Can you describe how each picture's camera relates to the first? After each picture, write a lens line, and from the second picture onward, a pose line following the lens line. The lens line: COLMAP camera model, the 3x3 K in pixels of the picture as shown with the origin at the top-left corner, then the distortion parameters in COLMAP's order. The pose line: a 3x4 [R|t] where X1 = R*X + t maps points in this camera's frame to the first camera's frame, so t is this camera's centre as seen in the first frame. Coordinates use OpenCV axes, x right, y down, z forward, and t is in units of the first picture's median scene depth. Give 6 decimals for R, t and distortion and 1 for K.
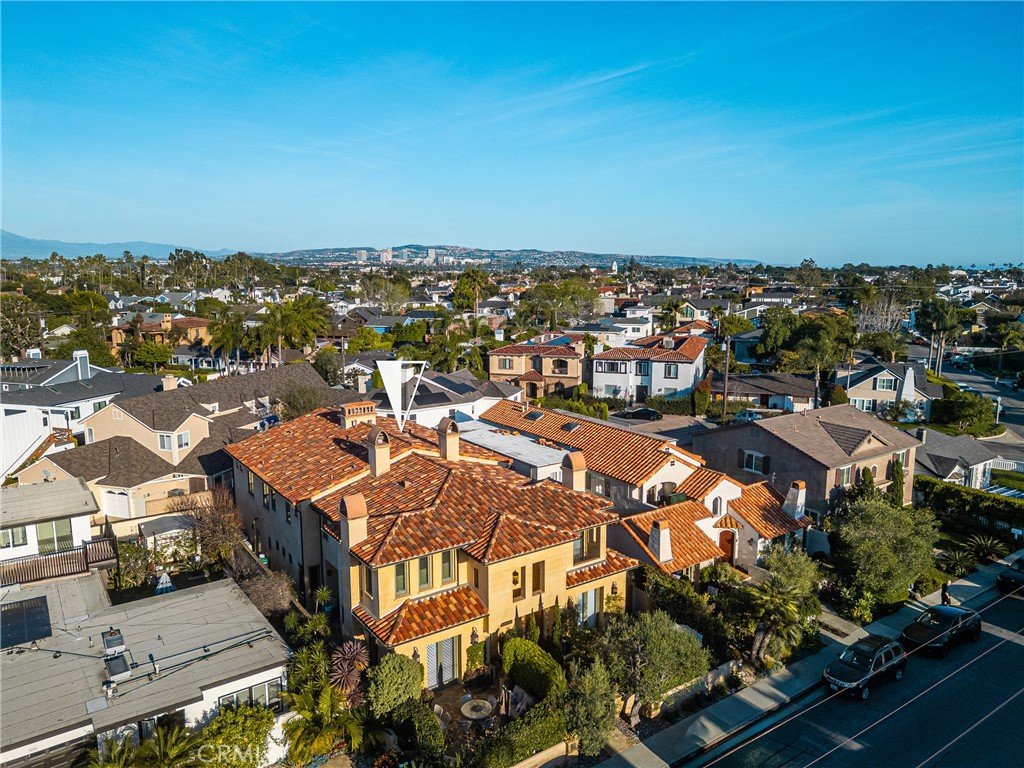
lens RADIAL K [[717.5, 0, 508.8], [0, 717.5, 383.6], [0, 0, 1]] dist [0.086482, -0.088904]
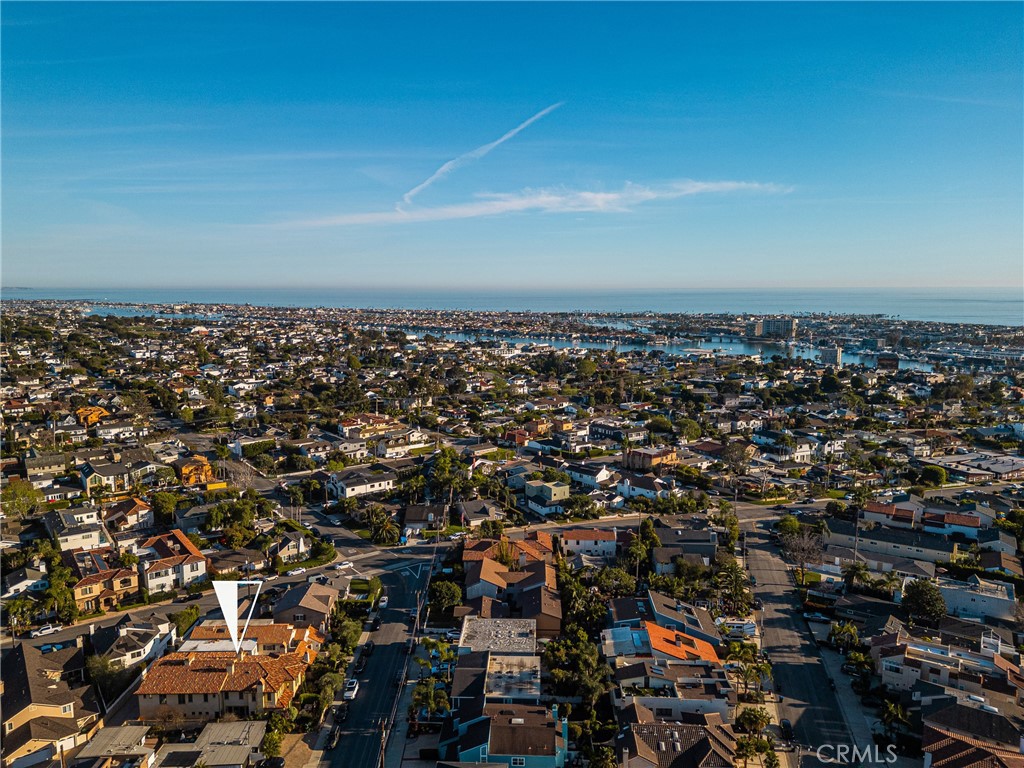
lens RADIAL K [[721.3, 0, 512.0], [0, 721.3, 384.0], [0, 0, 1]] dist [0.089770, -0.092292]
pose [[0.560467, -0.106792, 0.821263, -2.055850], [0.129655, 0.990738, 0.040347, -1.138469], [-0.817965, 0.083868, 0.569122, -2.020533]]
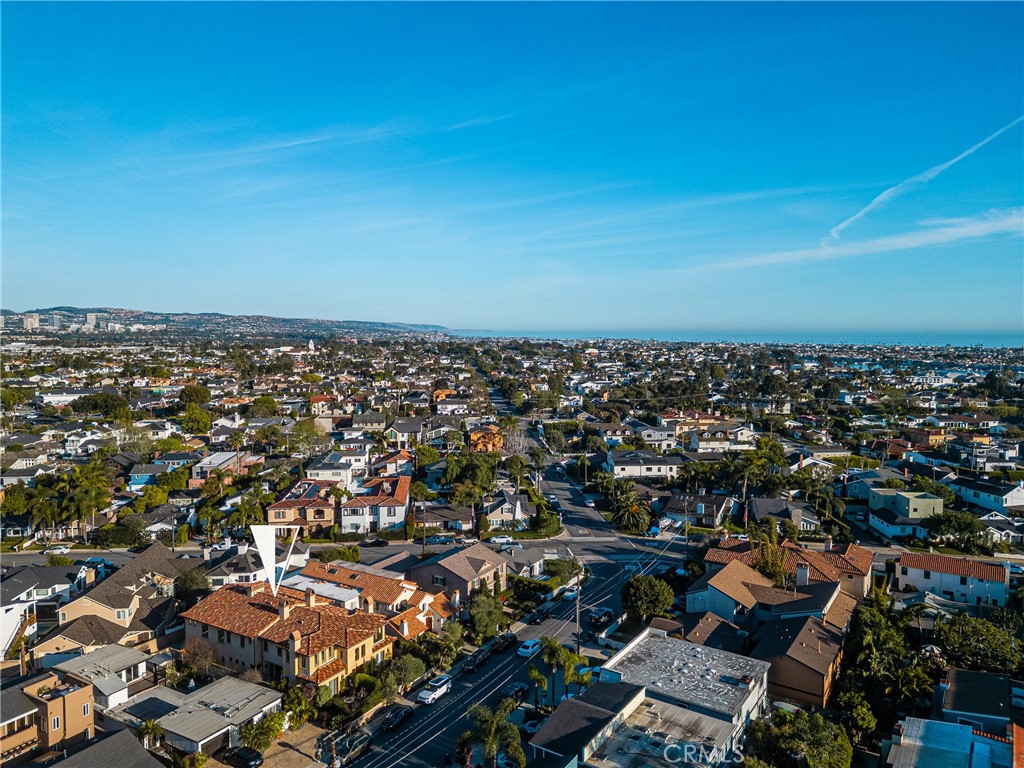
lens RADIAL K [[717.5, 0, 508.8], [0, 717.5, 383.6], [0, 0, 1]] dist [0.086482, -0.088904]
pose [[0.913606, -0.027757, 0.405653, -0.453089], [0.062128, 0.995482, -0.071809, -0.420959], [-0.401827, 0.090807, 0.911202, -1.513054]]
